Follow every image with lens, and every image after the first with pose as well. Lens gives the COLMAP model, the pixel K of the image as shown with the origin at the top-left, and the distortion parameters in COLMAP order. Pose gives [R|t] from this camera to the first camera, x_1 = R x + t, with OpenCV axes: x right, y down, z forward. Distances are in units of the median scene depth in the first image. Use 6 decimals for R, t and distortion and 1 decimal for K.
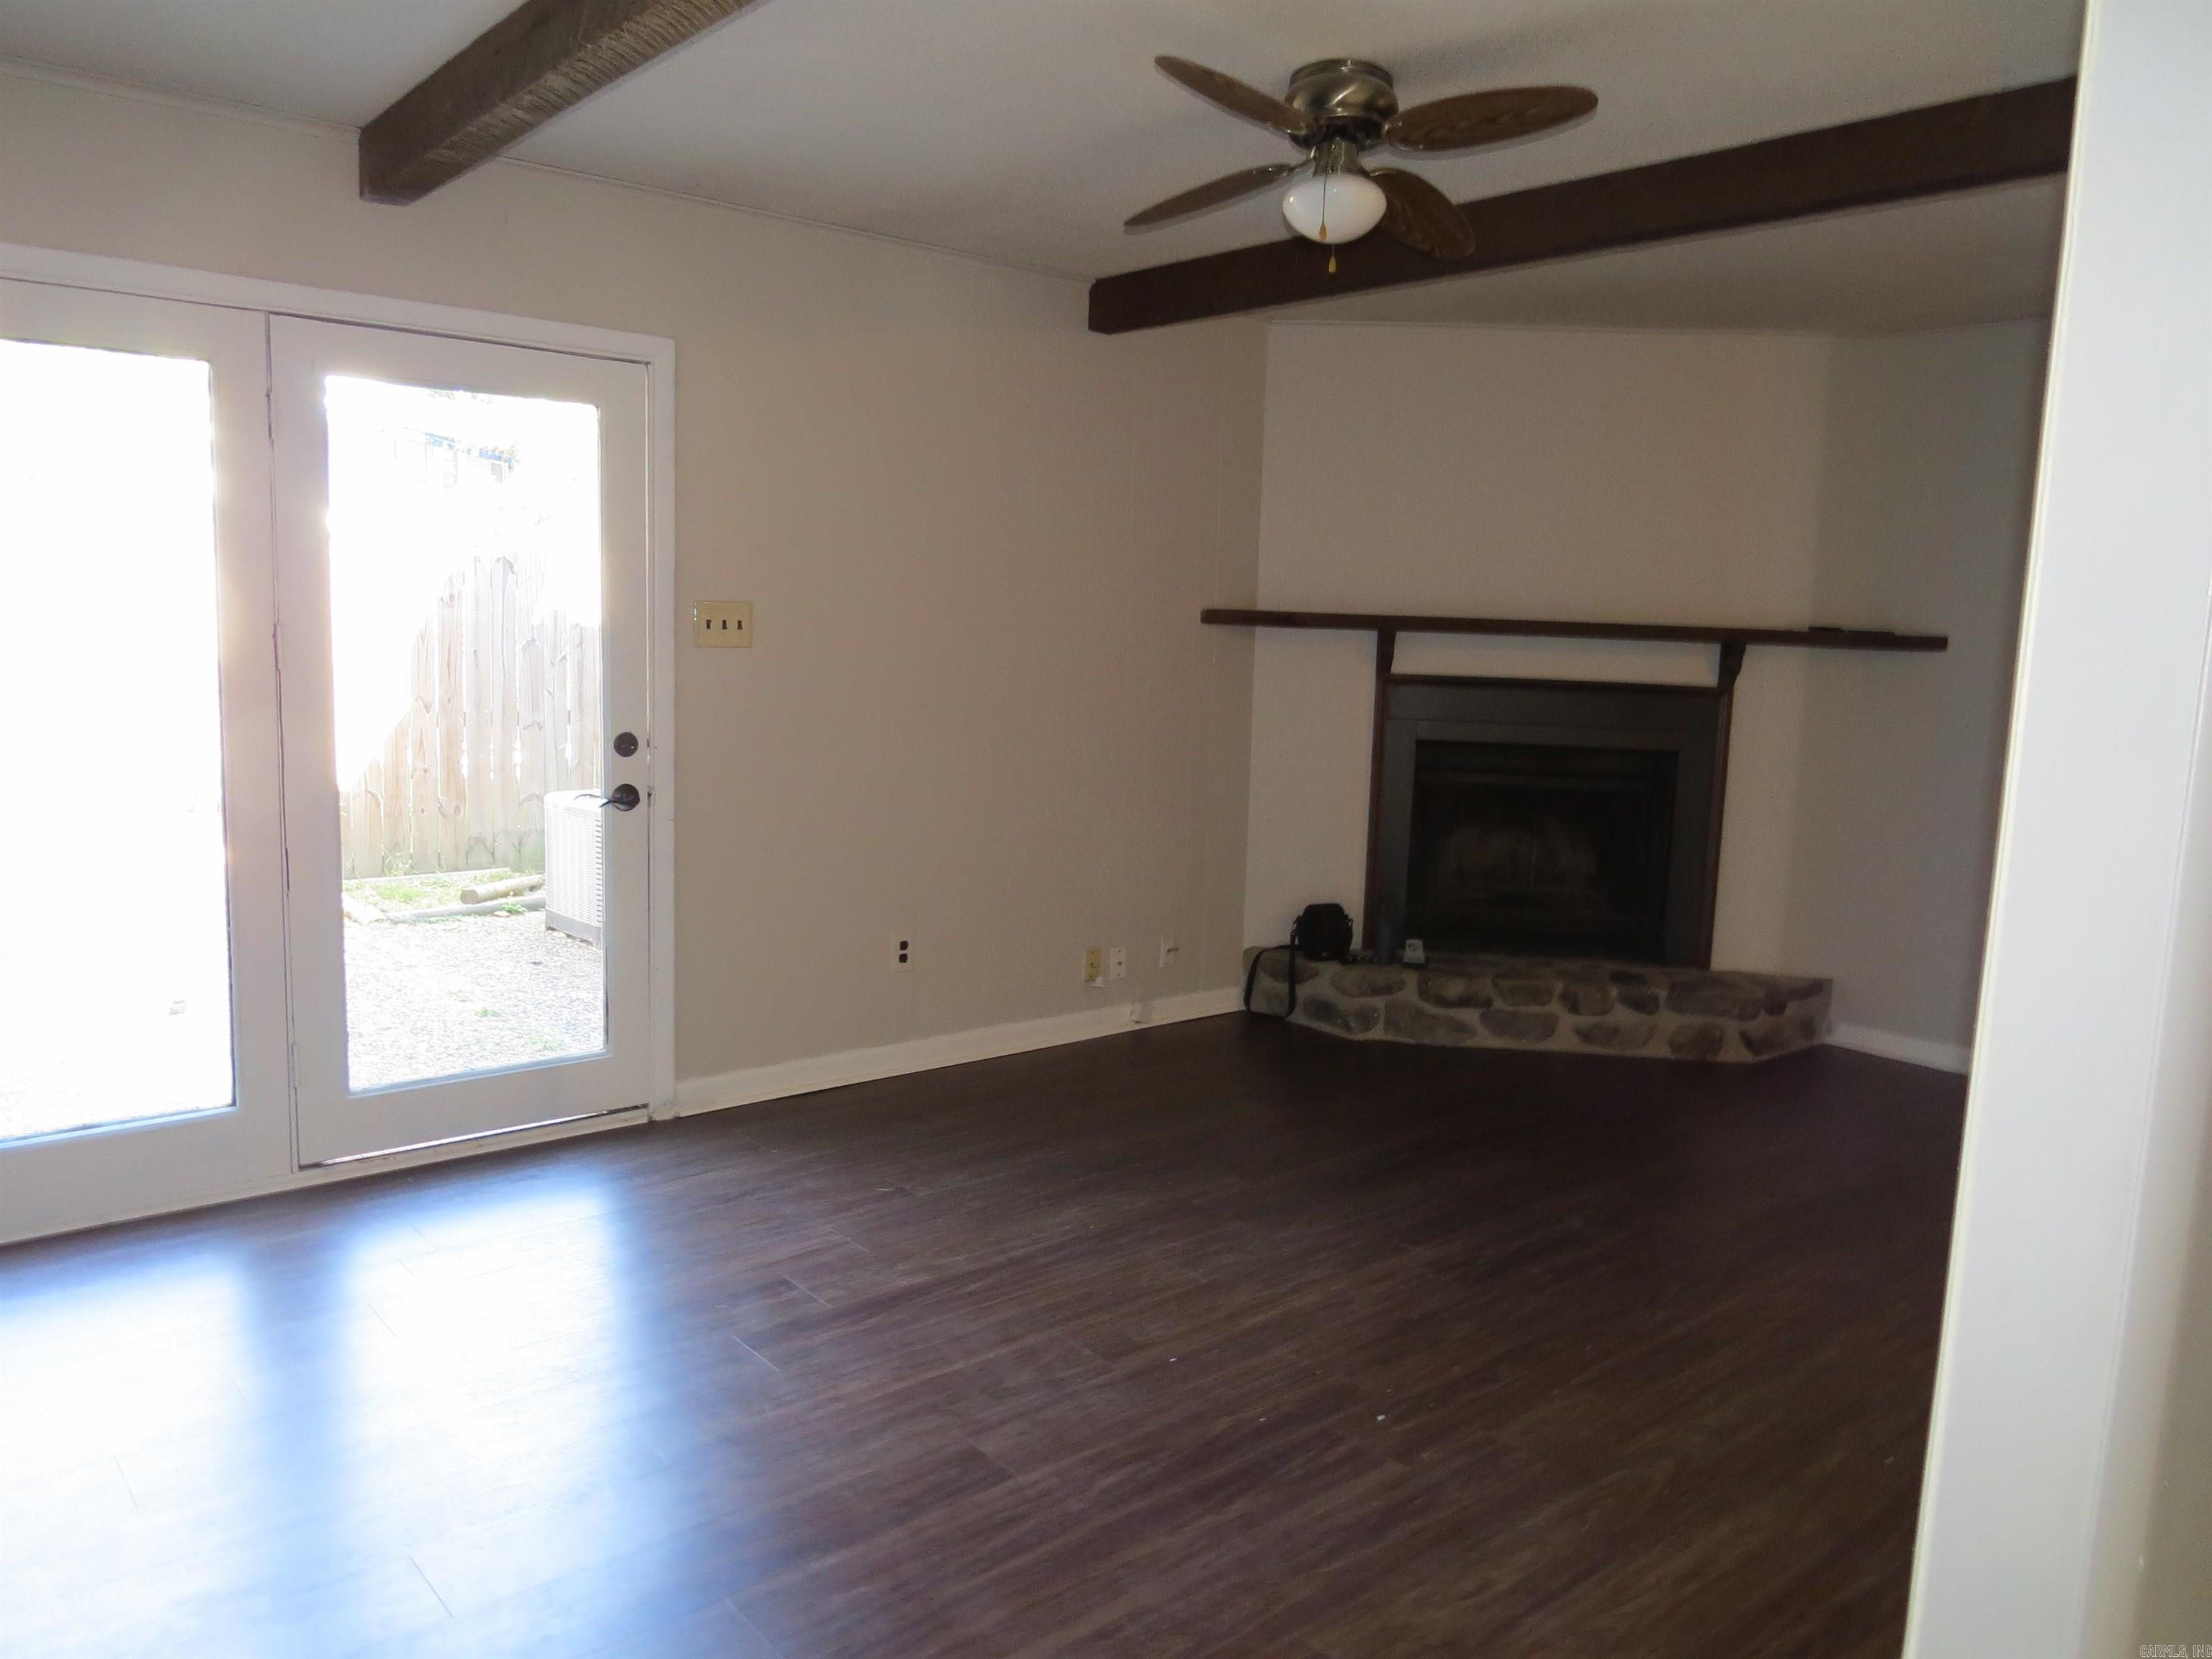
lens RADIAL K [[1578.6, 0, 1108.5], [0, 1578.6, 820.4], [0, 0, 1]] dist [-0.031531, 0.002617]
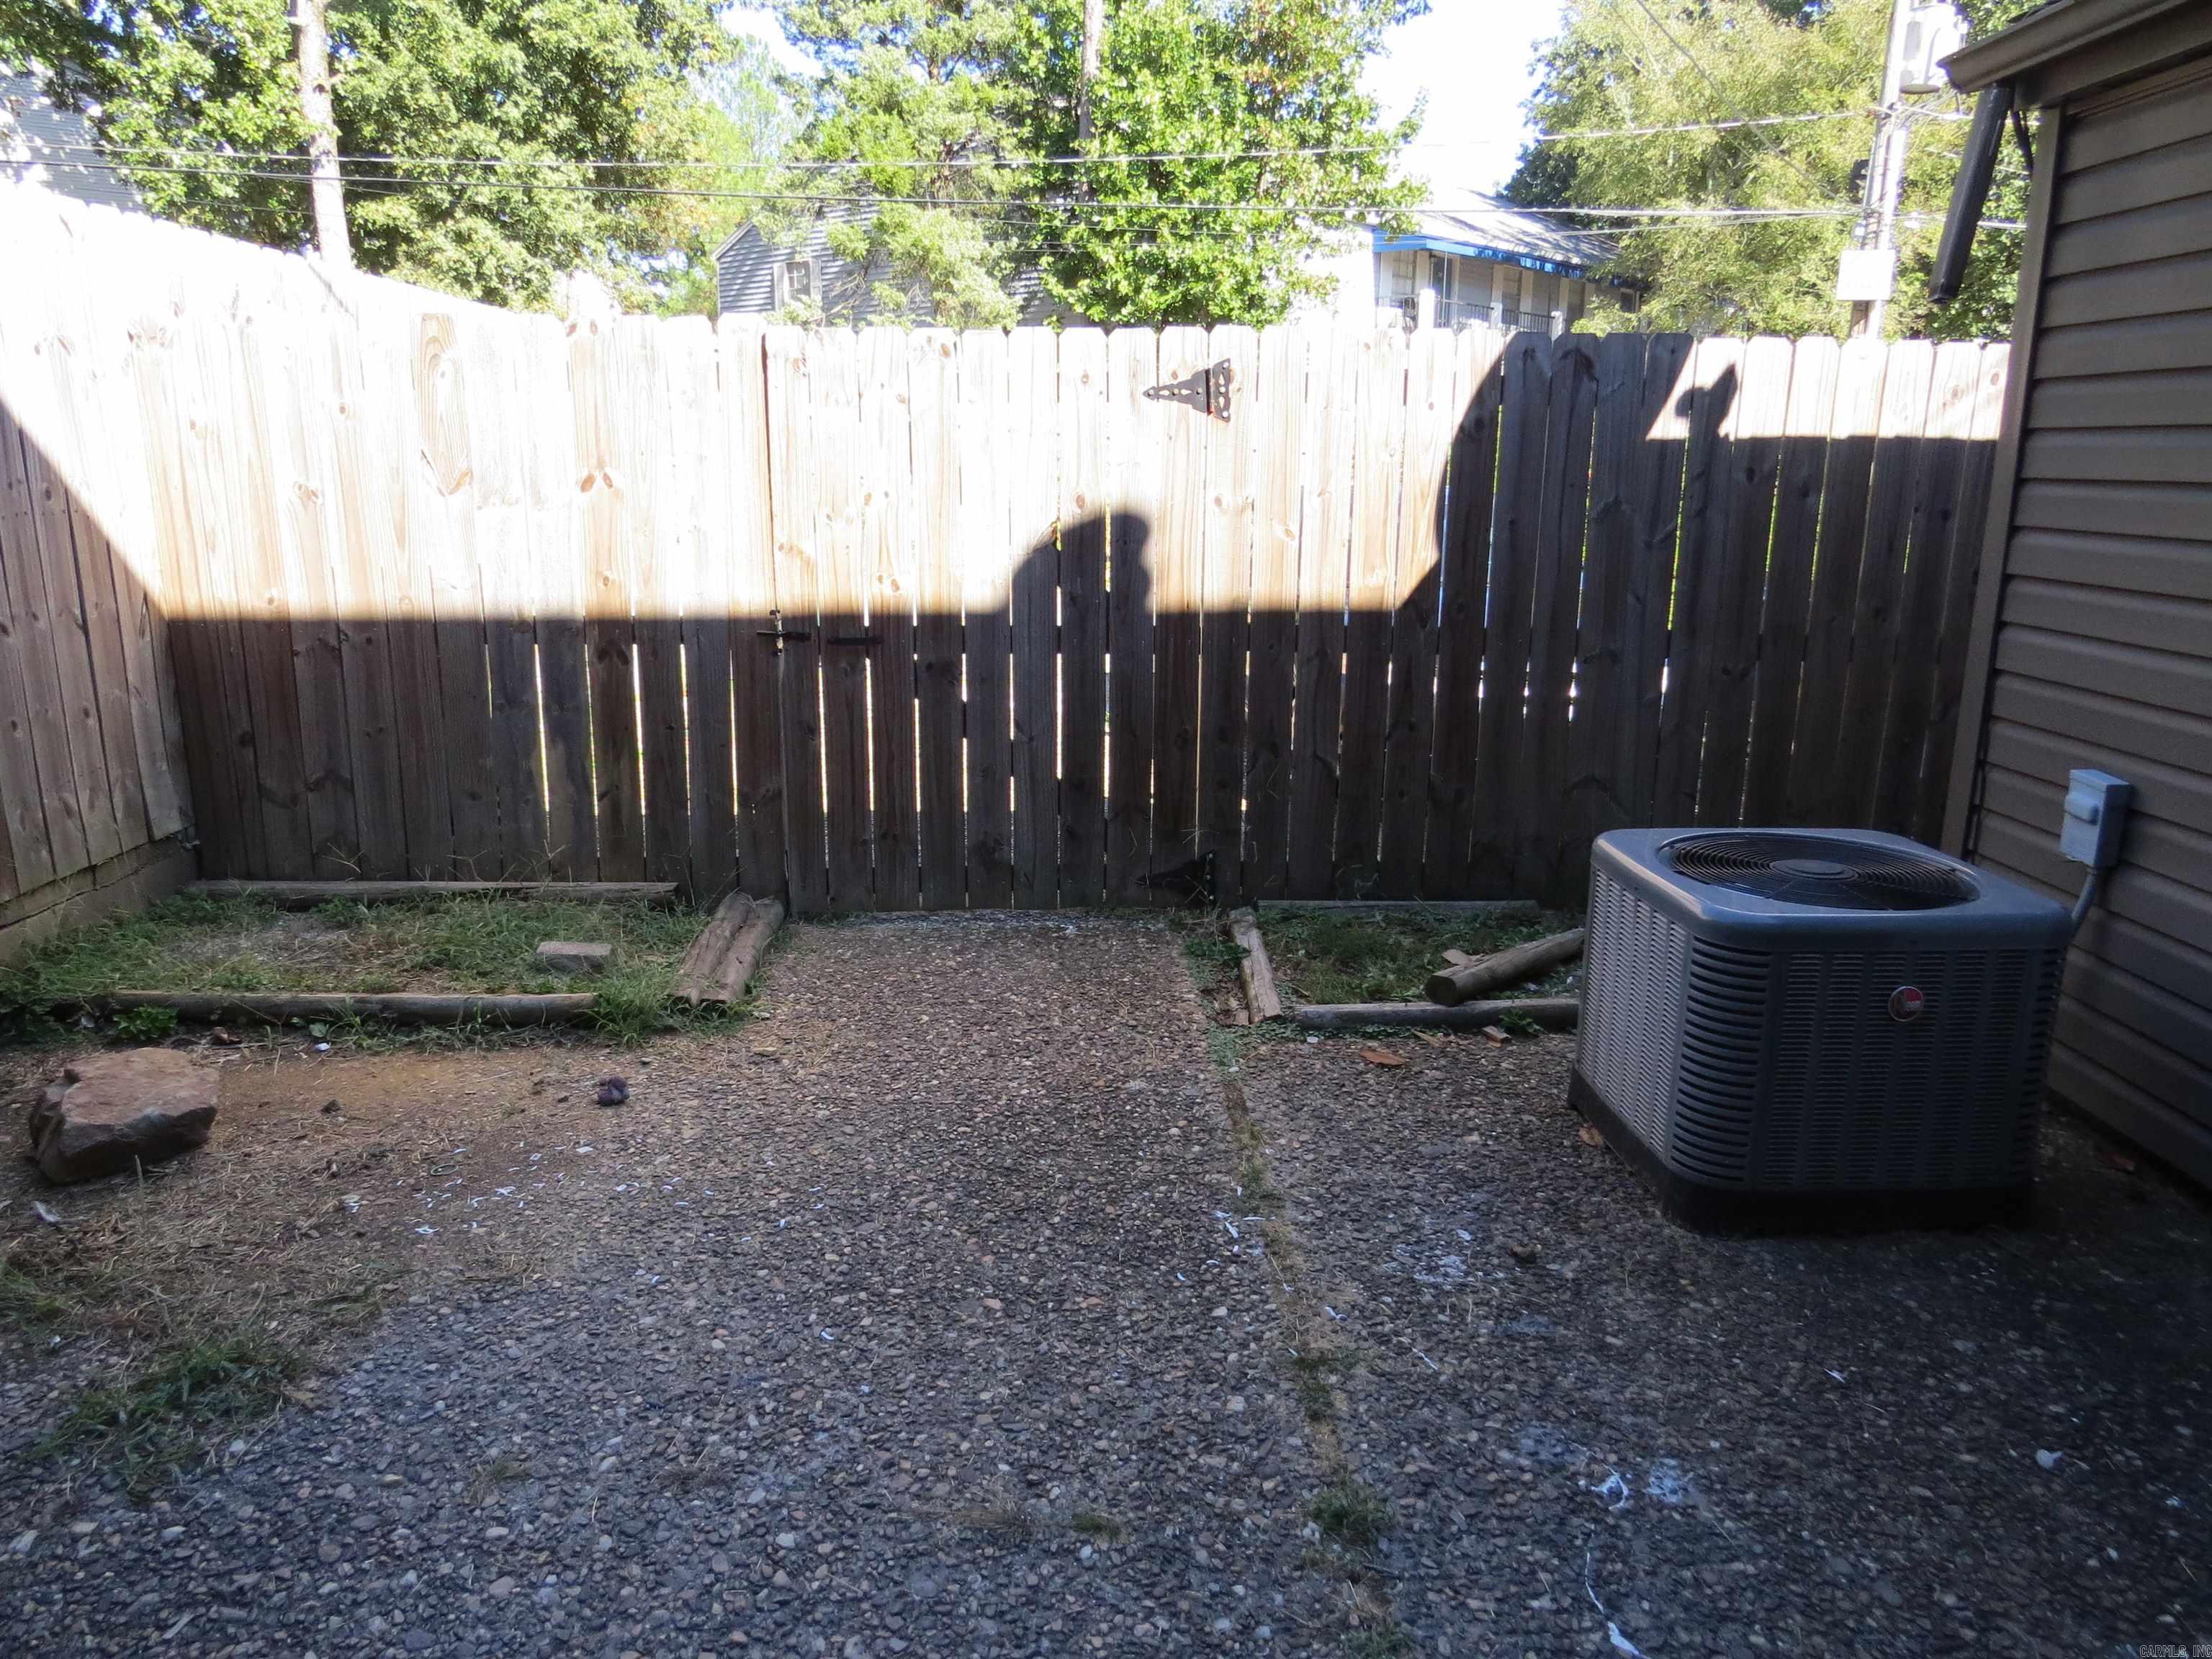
lens RADIAL K [[1578.6, 0, 1108.5], [0, 1578.6, 820.4], [0, 0, 1]] dist [-0.031531, 0.002617]
pose [[0.781024, 0.121823, -0.612503, -0.126008], [-0.070055, 0.991689, 0.107912, -0.042130], [0.620559, -0.041373, 0.783068, 0.370563]]
